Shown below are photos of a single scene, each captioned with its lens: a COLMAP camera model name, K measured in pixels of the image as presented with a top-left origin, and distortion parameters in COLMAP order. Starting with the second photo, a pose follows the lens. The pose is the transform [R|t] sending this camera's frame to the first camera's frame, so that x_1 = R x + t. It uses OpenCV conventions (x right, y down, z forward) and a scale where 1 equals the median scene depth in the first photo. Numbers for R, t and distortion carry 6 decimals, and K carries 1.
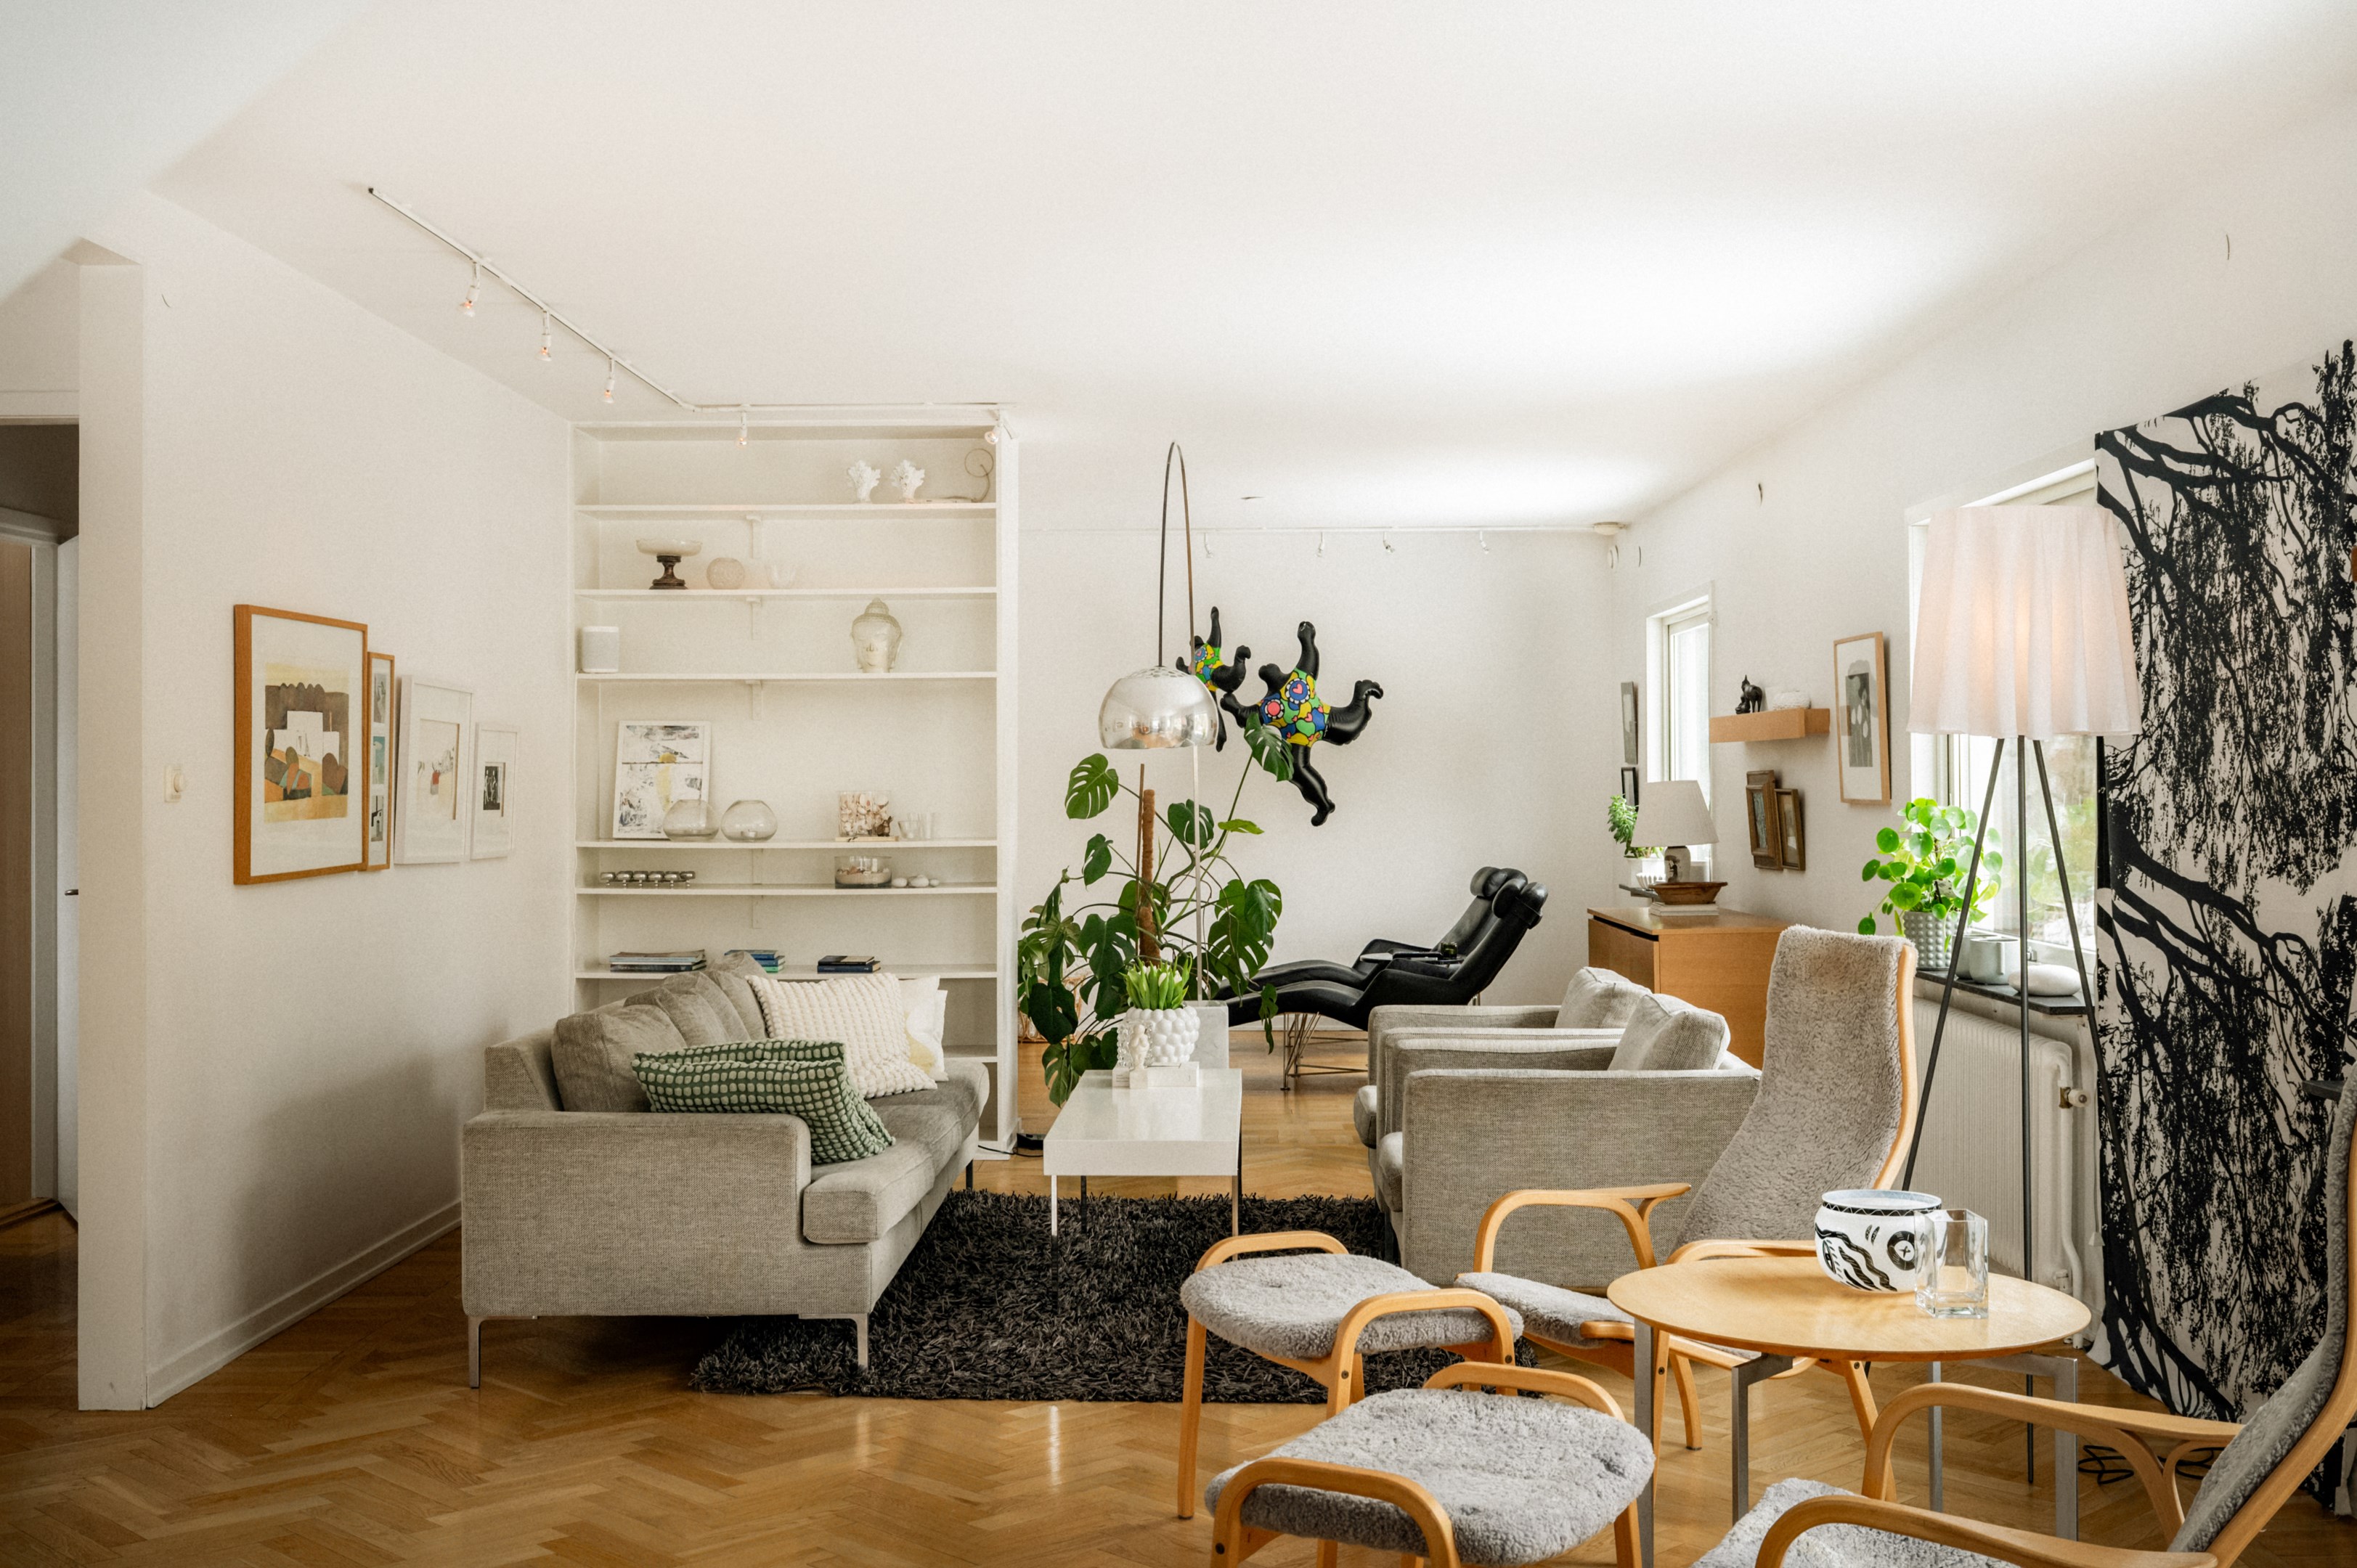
lens RADIAL K [[2475.0, 0, 1178.5], [0, 2475.0, 784.0], [0, 0, 1]] dist [0.001384, 0.000157]
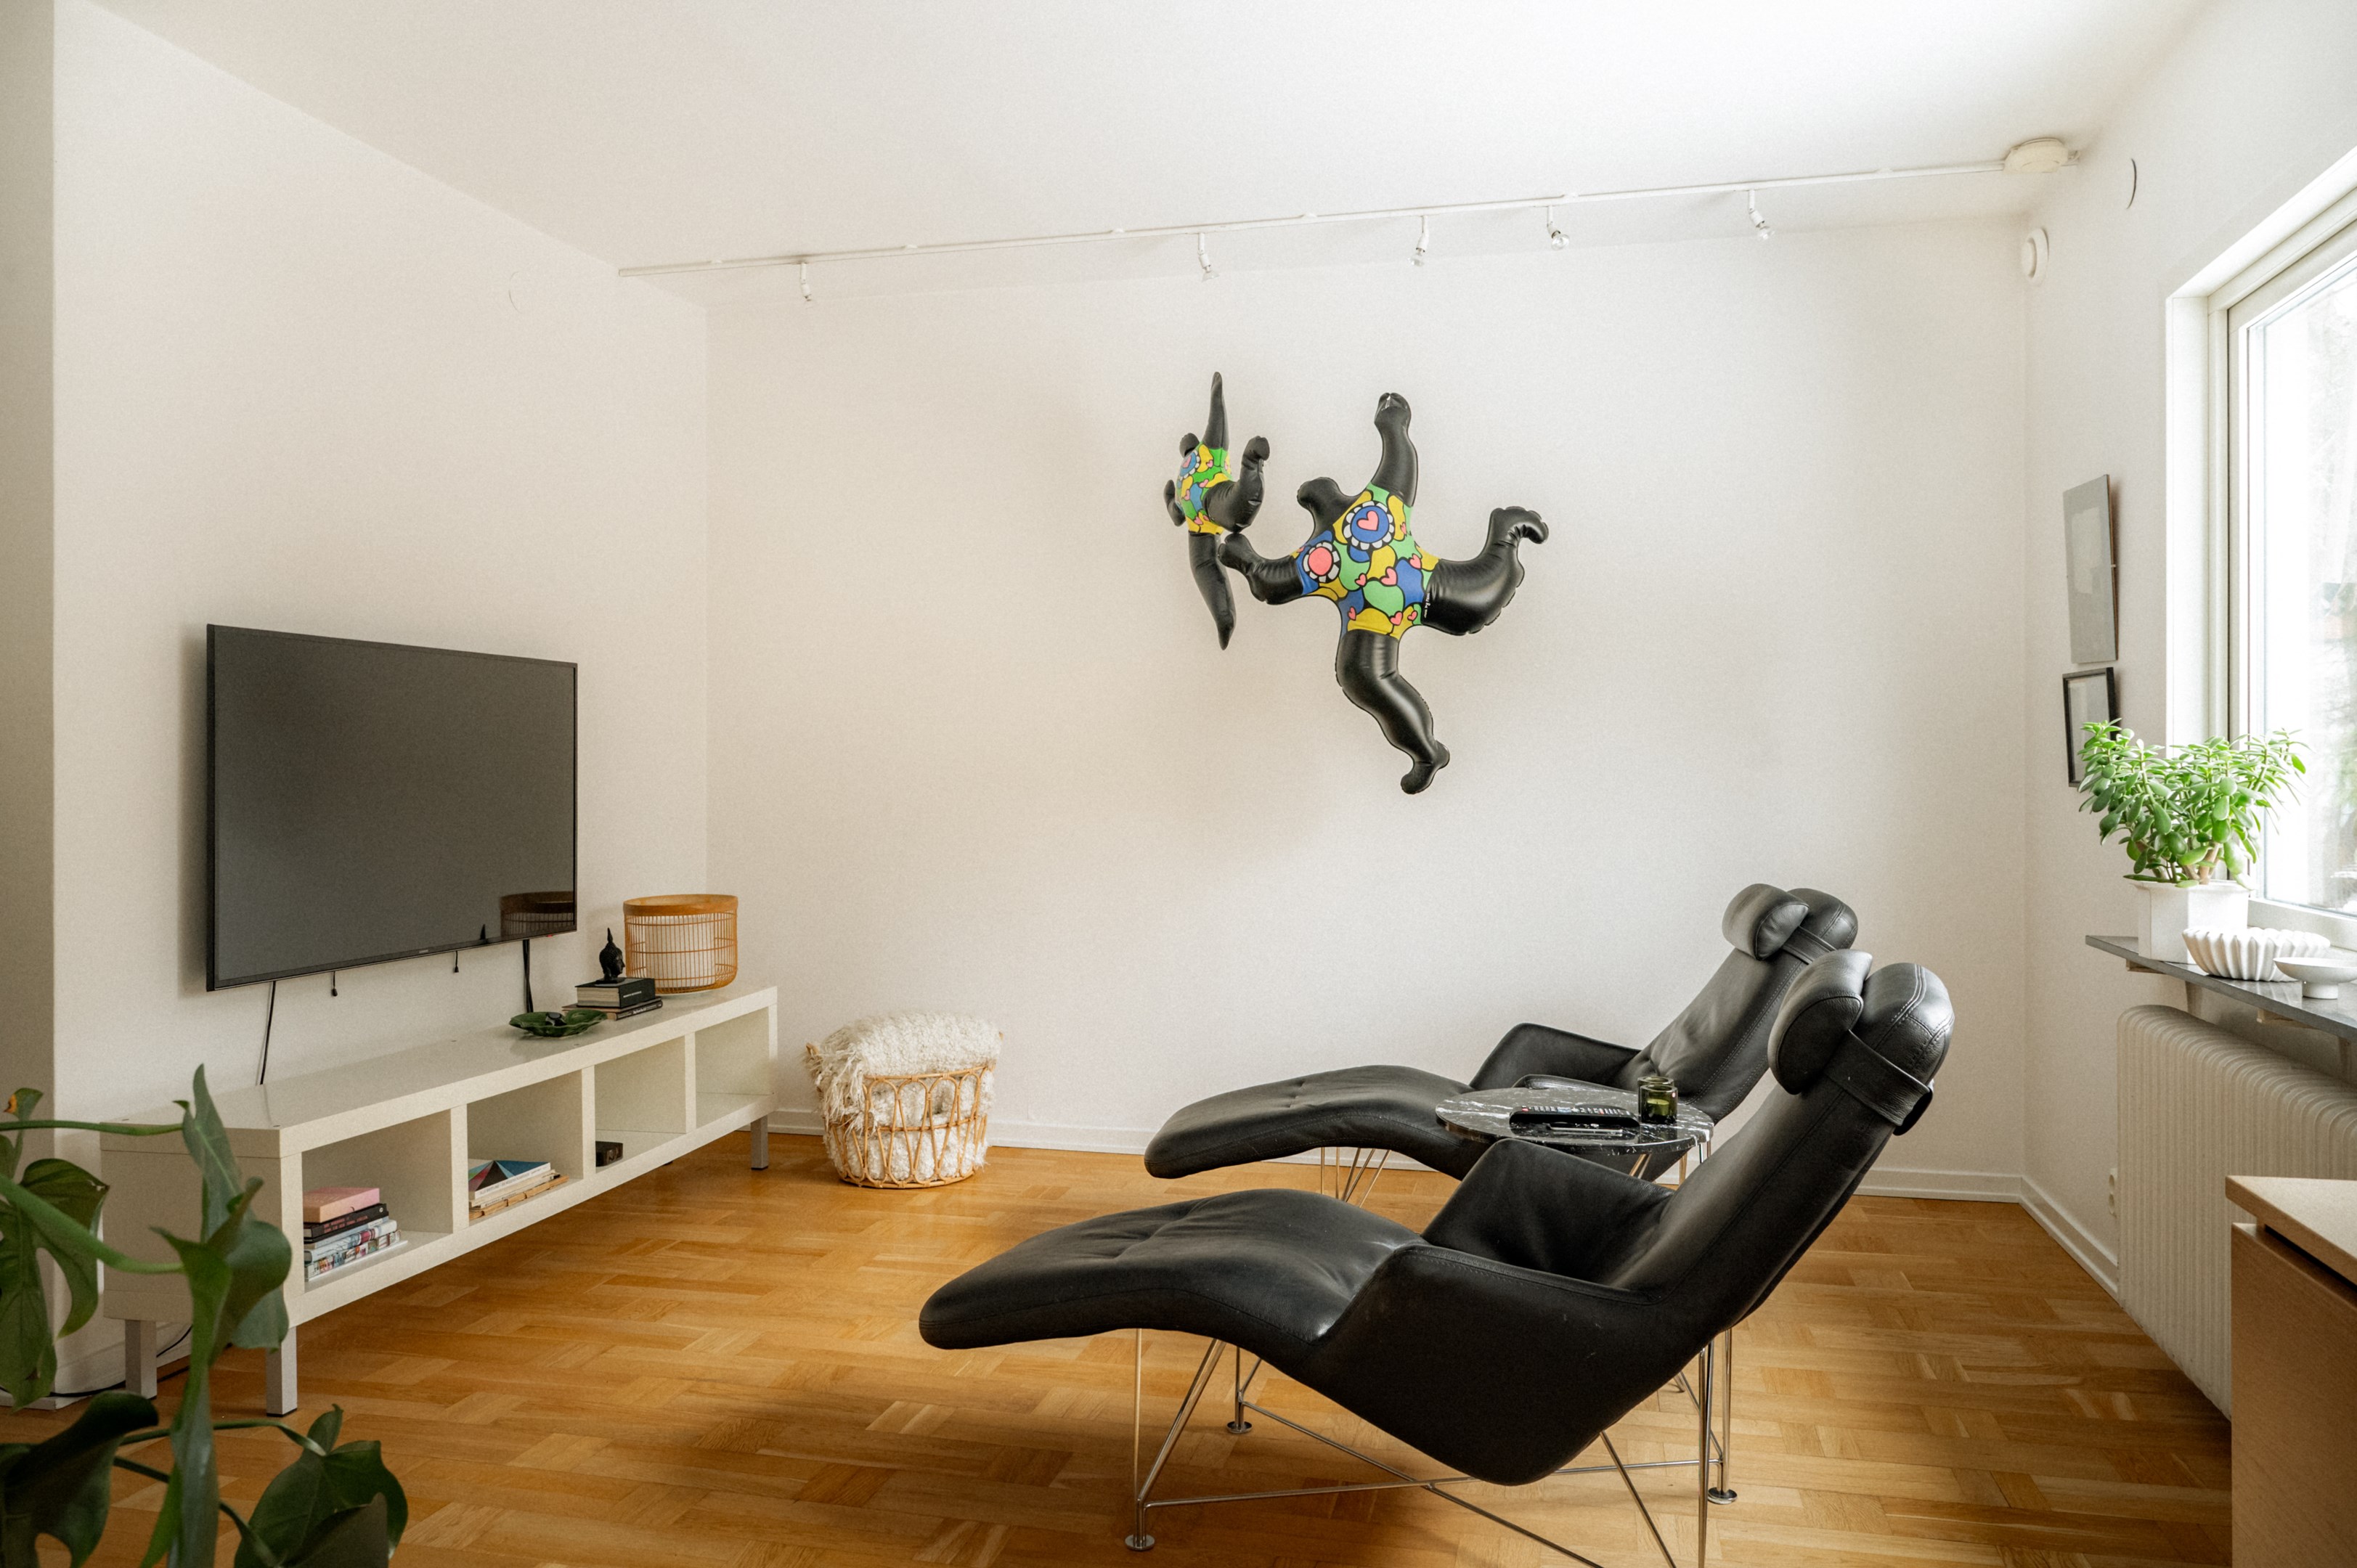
lens RADIAL K [[1667.9, 0, 1180.8], [0, 1667.9, 770.7], [0, 0, 1]] dist [-0.004283, -0.001501]
pose [[0.974735, 0.004766, -0.223314, 0.086389], [-0.005146, 0.999986, -0.001123, 0.012809], [0.223306, 0.002244, 0.974746, 0.656594]]
